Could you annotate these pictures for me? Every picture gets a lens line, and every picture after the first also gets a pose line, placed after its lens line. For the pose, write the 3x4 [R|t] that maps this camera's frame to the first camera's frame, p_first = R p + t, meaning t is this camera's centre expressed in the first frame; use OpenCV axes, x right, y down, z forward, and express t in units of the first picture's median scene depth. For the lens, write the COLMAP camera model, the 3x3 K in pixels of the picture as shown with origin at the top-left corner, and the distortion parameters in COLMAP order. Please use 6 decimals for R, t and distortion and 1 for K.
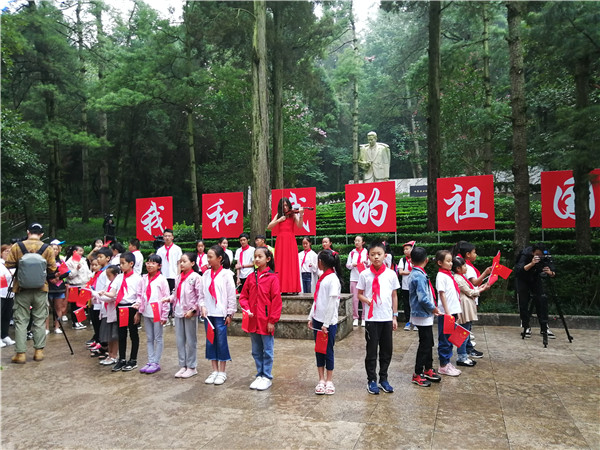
lens RADIAL K [[479.1, 0, 300.0], [0, 479.1, 225.0], [0, 0, 1]] dist [-0.004328, 0.004822]
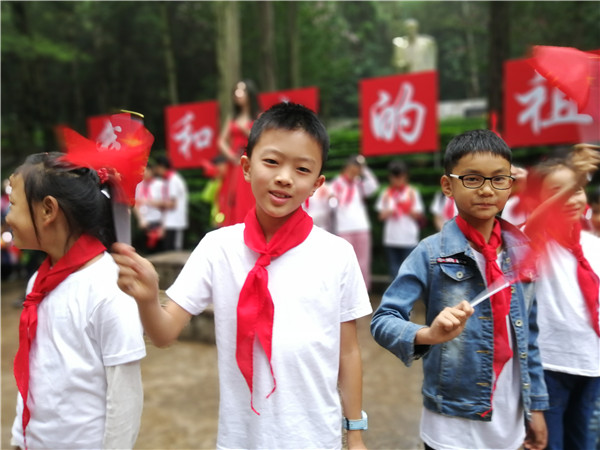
lens RADIAL K [[479.1, 0, 300.0], [0, 479.1, 225.0], [0, 0, 1]] dist [-0.004328, 0.004822]
pose [[0.994502, -0.009364, -0.104301, 0.079111], [0.022951, 0.991269, 0.129839, 0.025088], [0.102175, -0.131519, 0.986034, 0.315707]]
